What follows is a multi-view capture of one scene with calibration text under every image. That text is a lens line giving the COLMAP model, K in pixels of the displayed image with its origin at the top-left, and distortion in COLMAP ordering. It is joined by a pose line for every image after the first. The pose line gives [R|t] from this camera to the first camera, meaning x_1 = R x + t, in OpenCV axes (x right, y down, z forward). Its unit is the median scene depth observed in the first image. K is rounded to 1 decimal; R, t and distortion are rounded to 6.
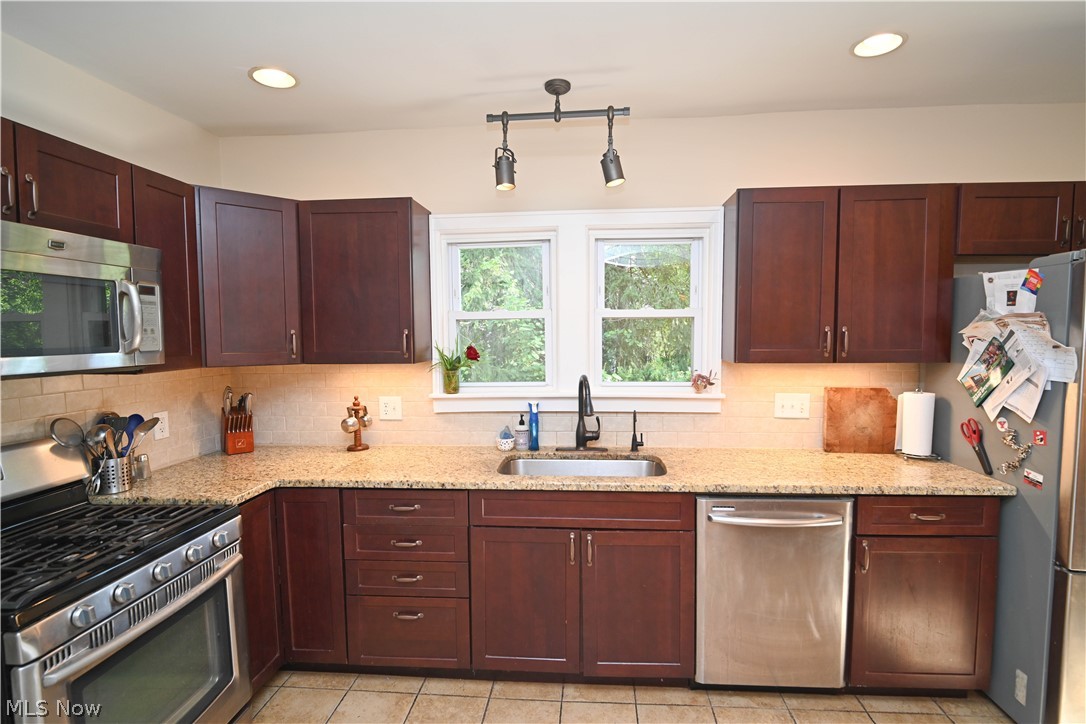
lens RADIAL K [[506.6, 0, 543.9], [0, 506.6, 359.4], [0, 0, 1]] dist [-0.008316, -0.001236]
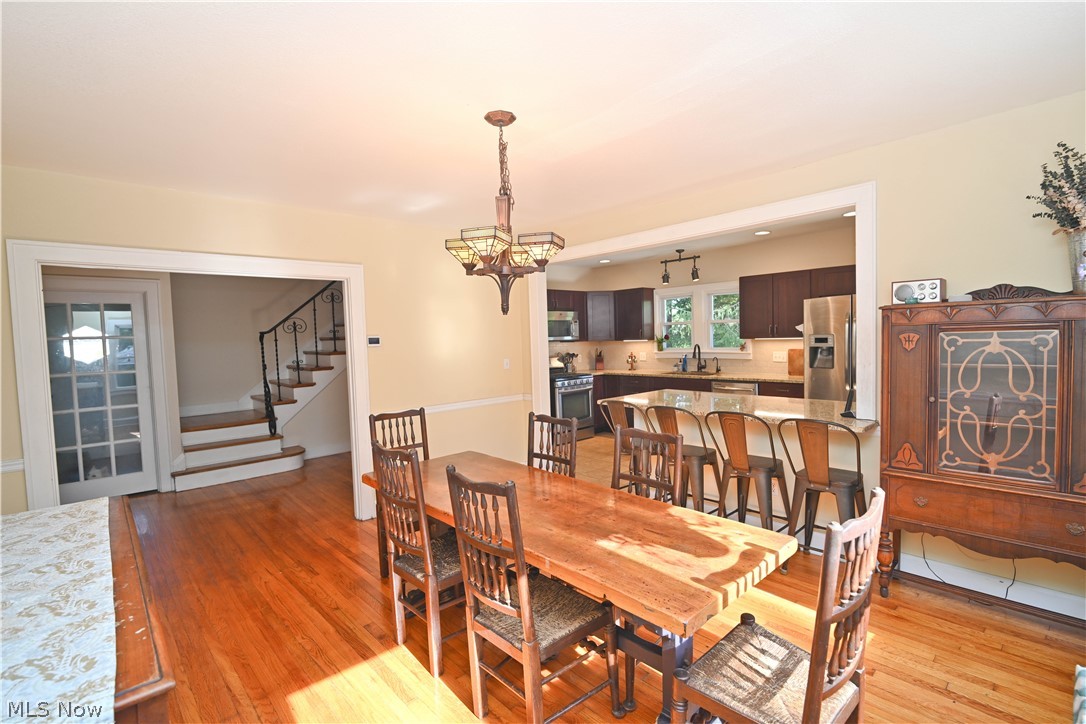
lens RADIAL K [[506.6, 0, 544.9], [0, 506.6, 362.2], [0, 0, 1]] dist [-0.008316, -0.001236]
pose [[0.729943, 0.023461, -0.683105, 1.577721], [-0.022109, 0.999698, 0.010710, 0.136773], [0.683150, 0.007285, 0.730242, -1.860347]]
